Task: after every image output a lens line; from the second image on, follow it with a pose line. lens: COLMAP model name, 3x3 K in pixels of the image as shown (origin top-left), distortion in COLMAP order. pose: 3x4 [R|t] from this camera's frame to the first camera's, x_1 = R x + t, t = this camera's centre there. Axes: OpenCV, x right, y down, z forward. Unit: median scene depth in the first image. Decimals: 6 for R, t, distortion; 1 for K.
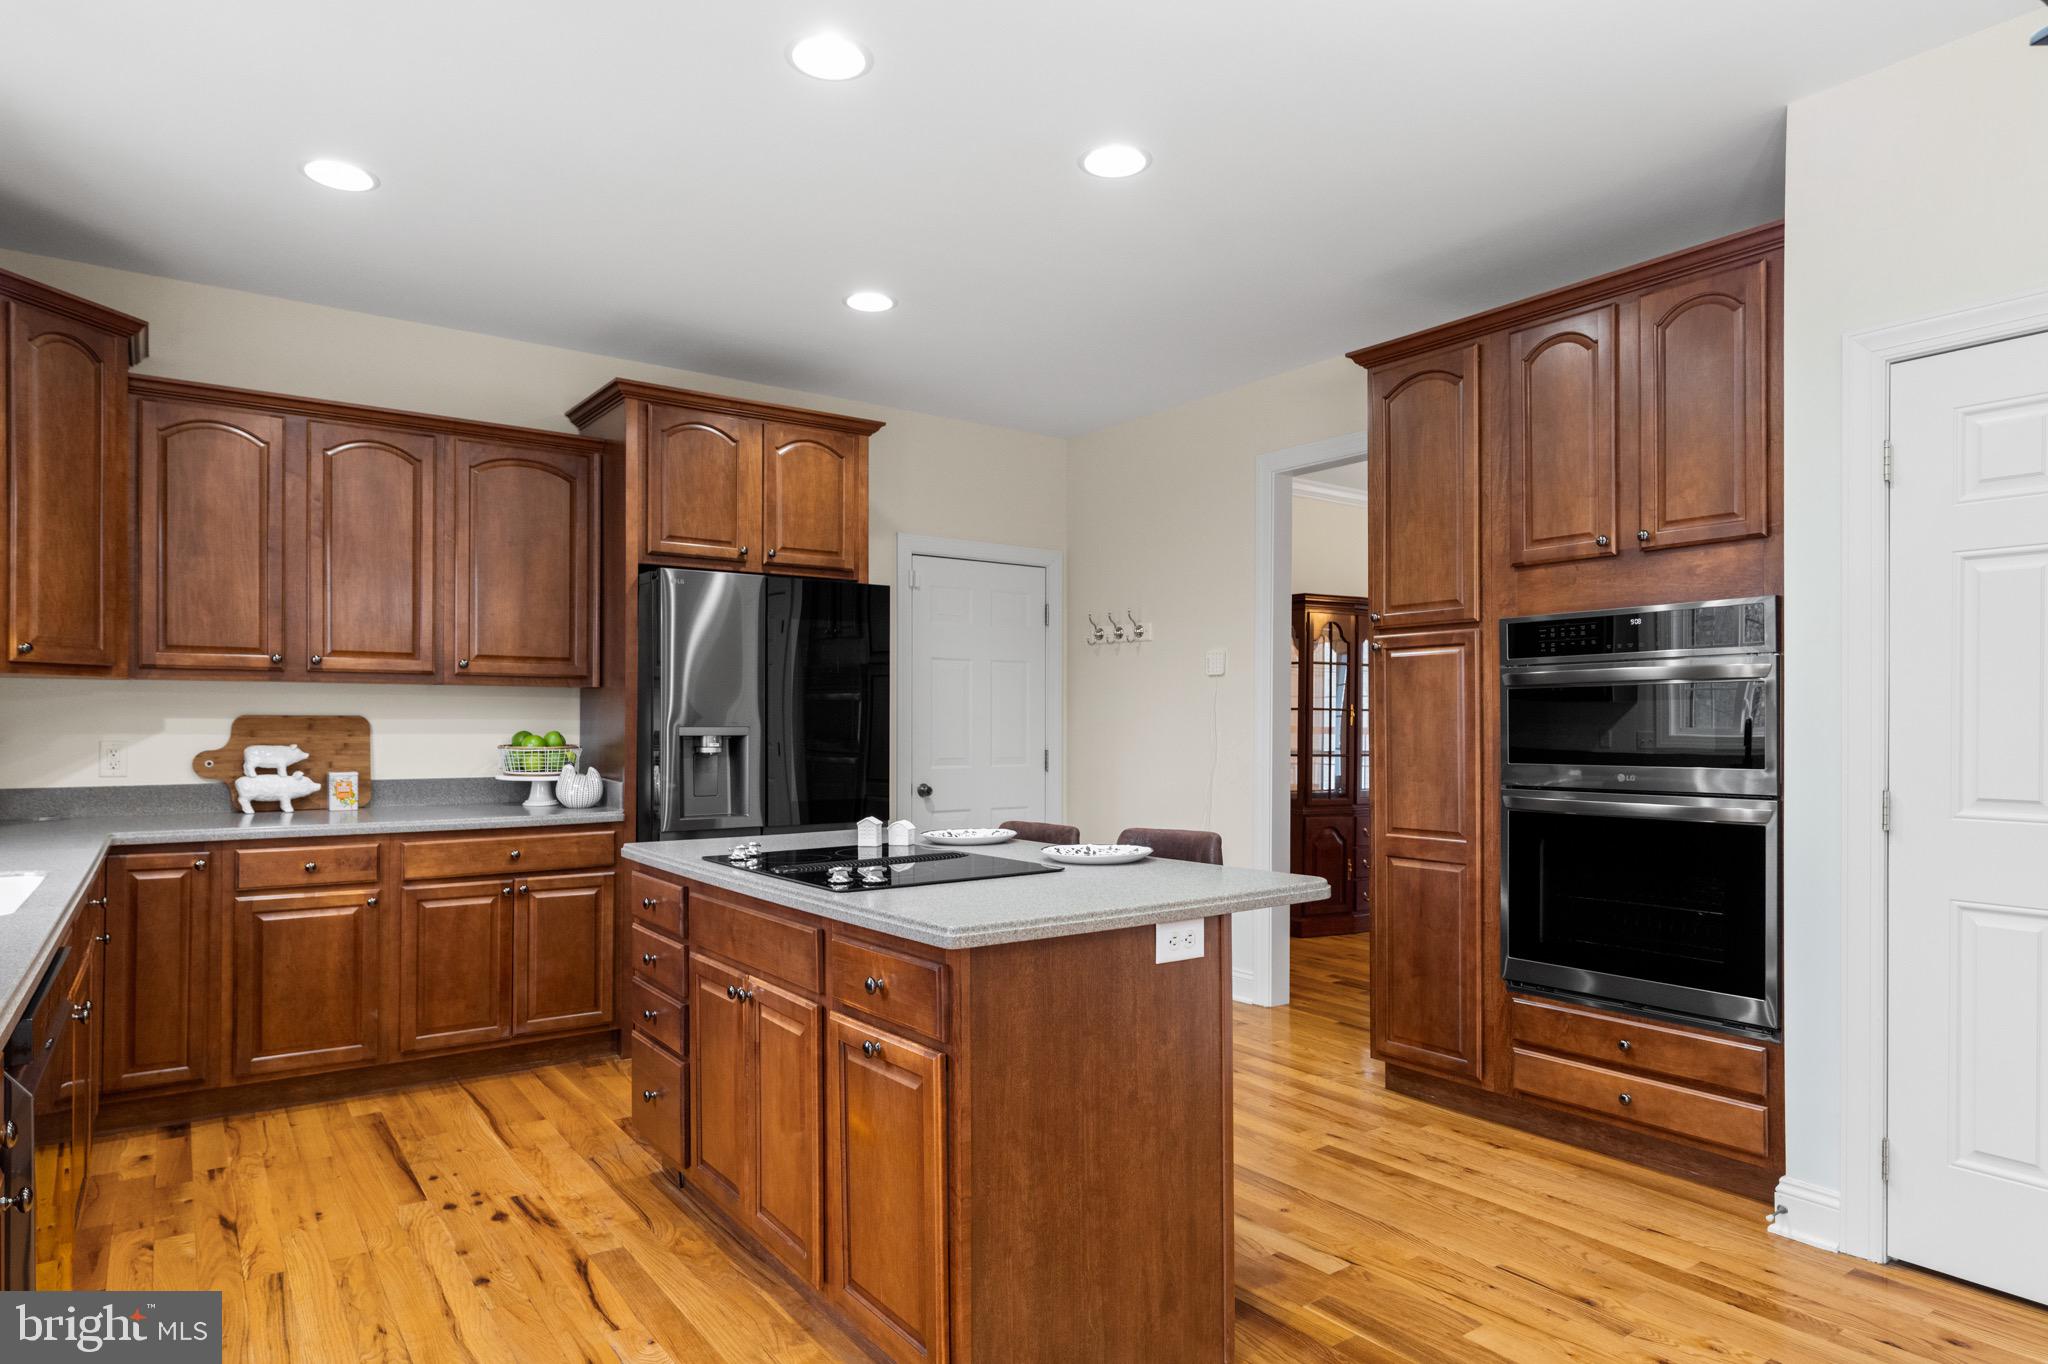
lens RADIAL K [[1179.0, 0, 1011.4], [0, 1179.0, 723.0], [0, 0, 1]] dist [-0.002087, 0.001133]
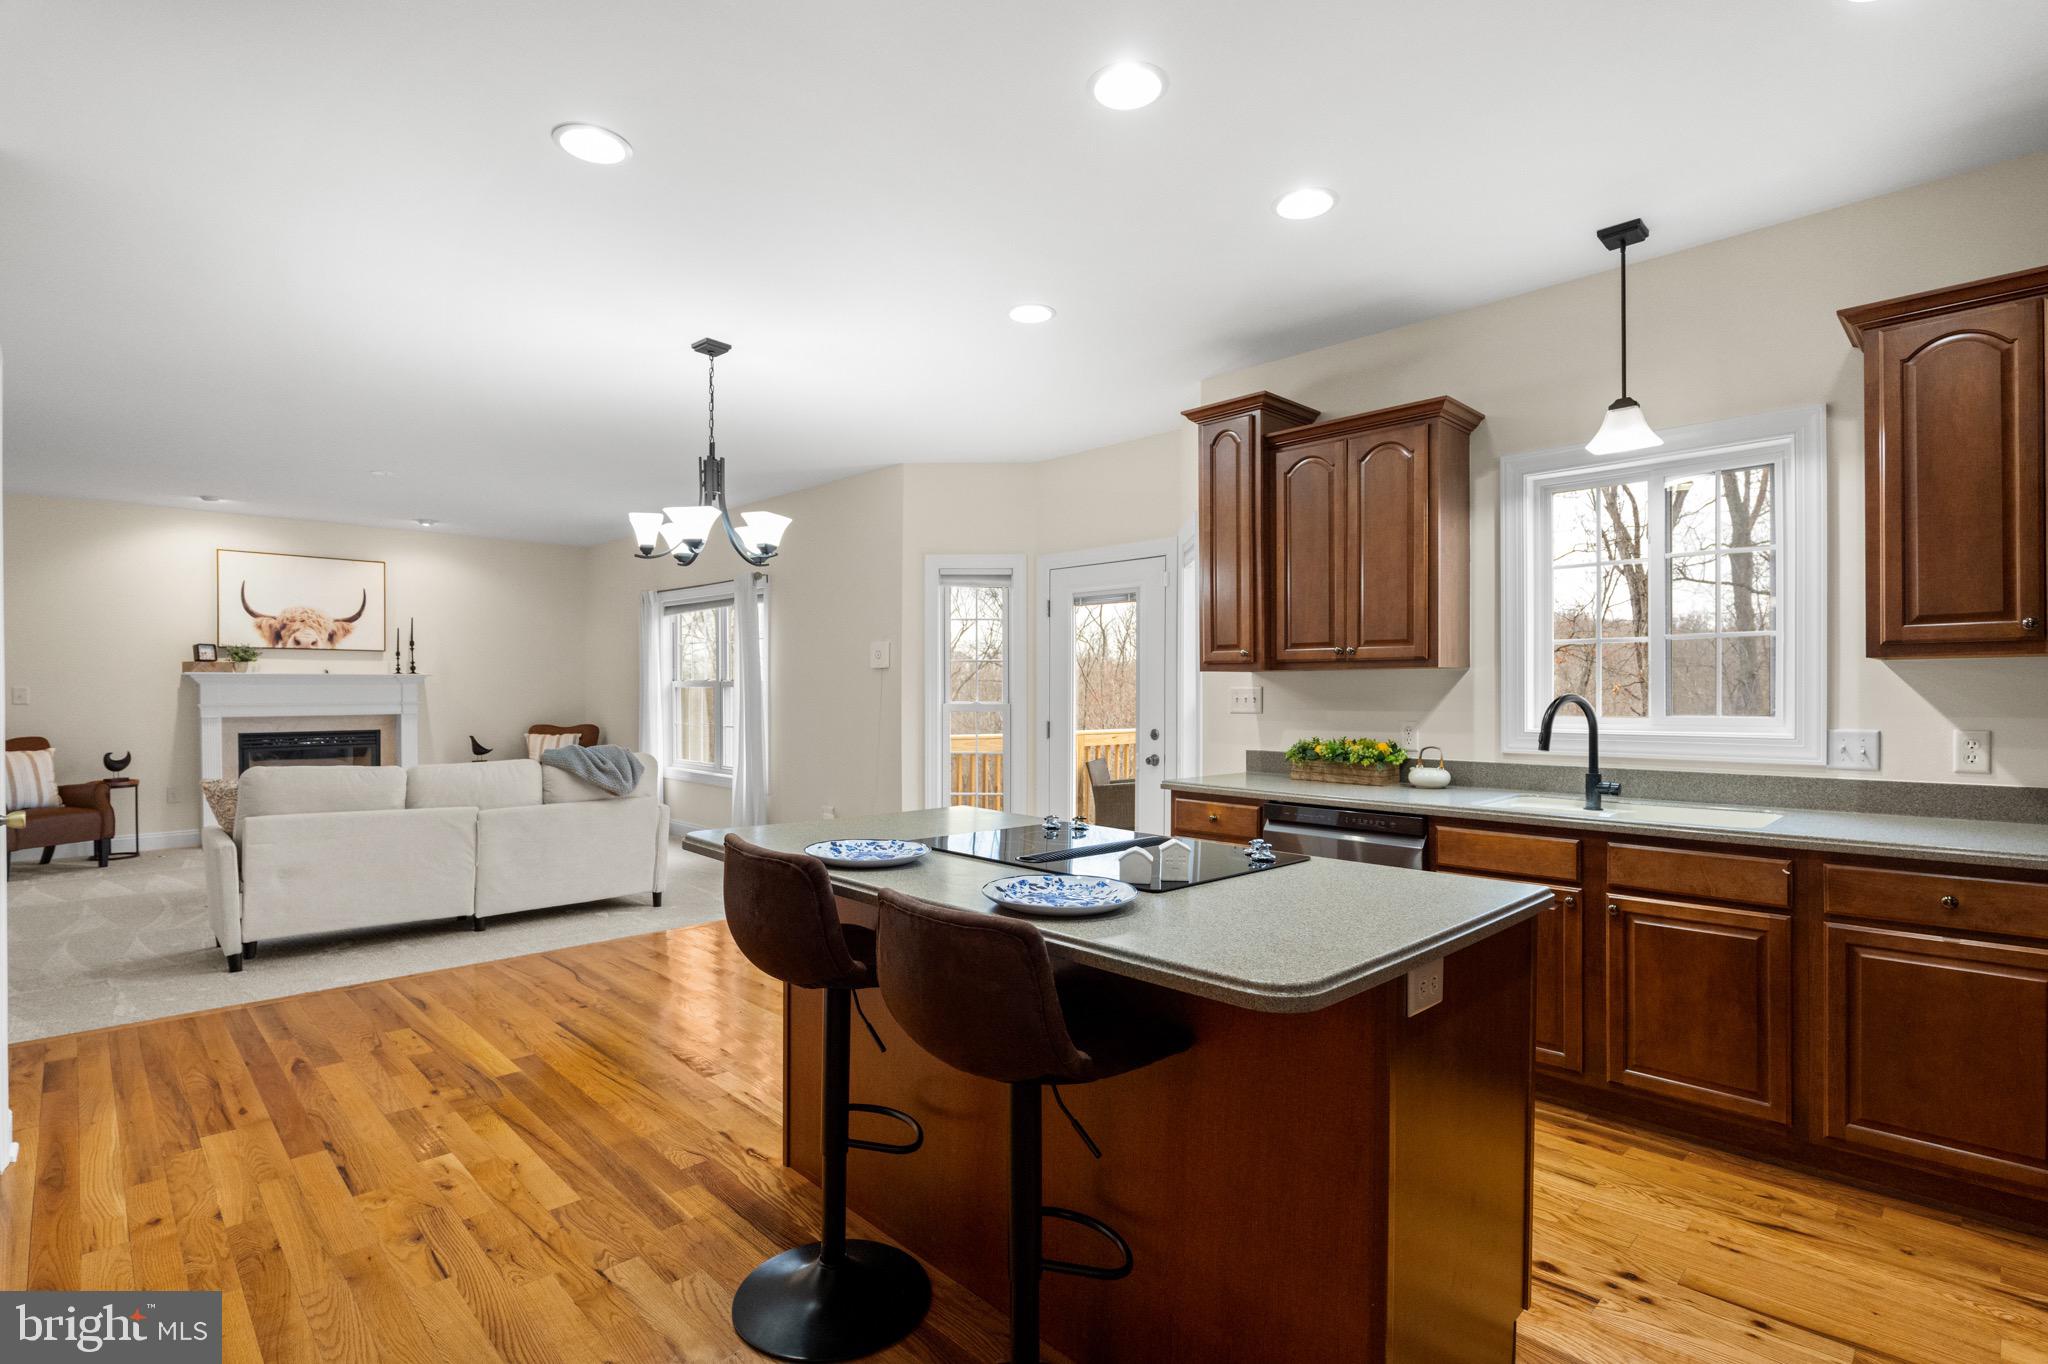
lens RADIAL K [[1015.7, 0, 1026.5], [0, 1015.7, 700.2], [0, 0, 1]] dist [-0.008724, 0.003581]
pose [[-0.990512, 0.002169, -0.137407, 0.038318], [0.000438, 0.999920, 0.012627, -0.013953], [0.137423, 0.012447, -0.990434, 1.353293]]
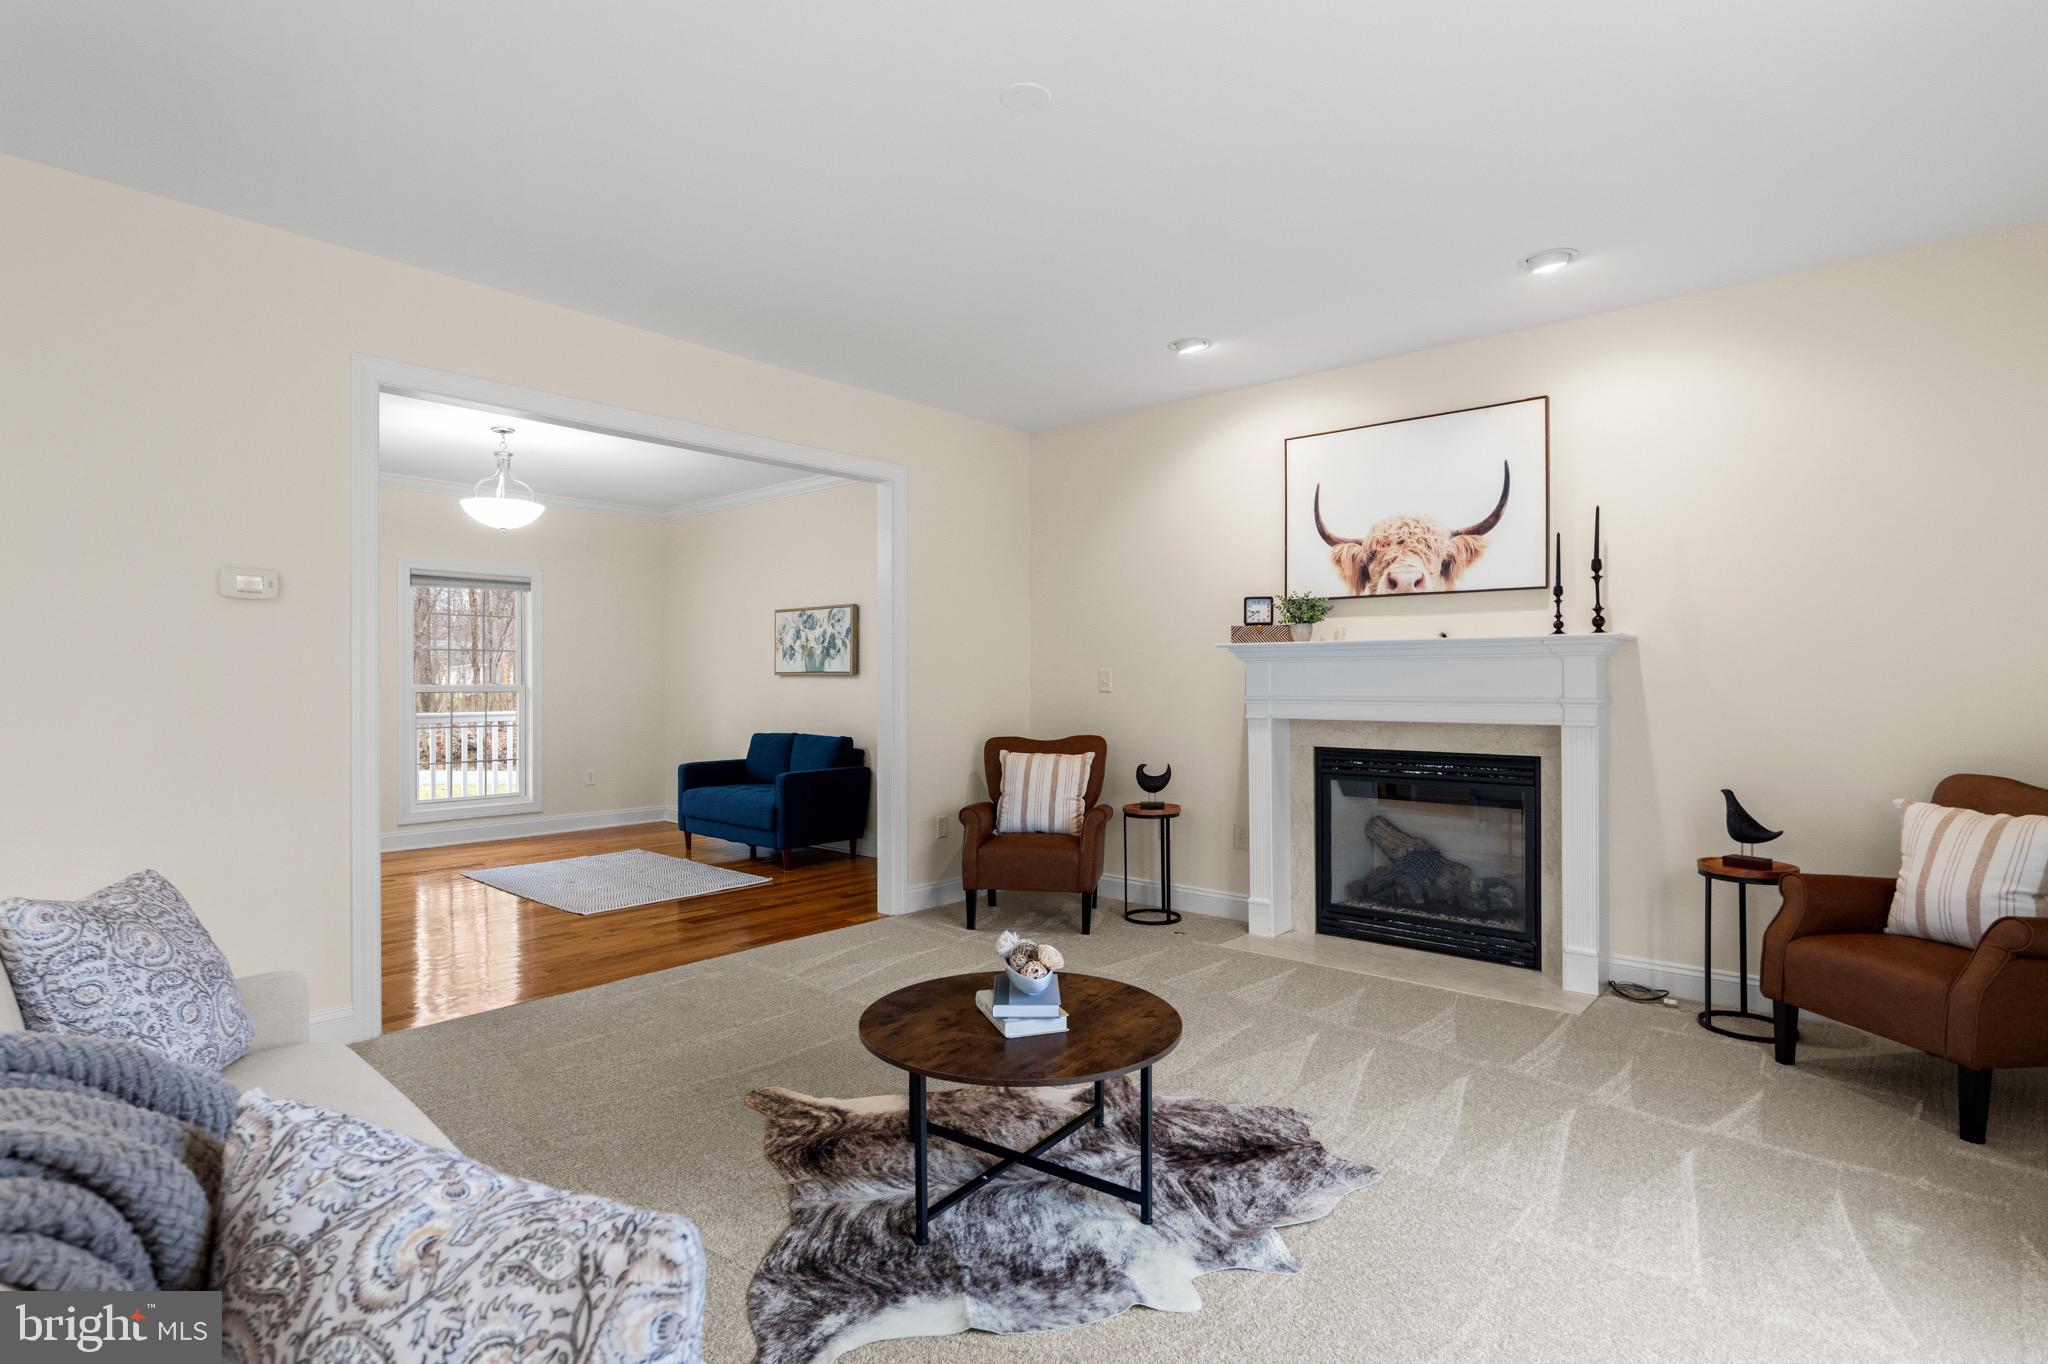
lens RADIAL K [[1015.7, 0, 1015.3], [0, 1015.7, 685.5], [0, 0, 1]] dist [-0.008724, 0.003581]
pose [[-0.226945, -0.003779, 0.973900, 0.257044], [-0.000888, 0.999993, 0.003673, 0.004117], [-0.973907, -0.000031, -0.226946, -0.422719]]
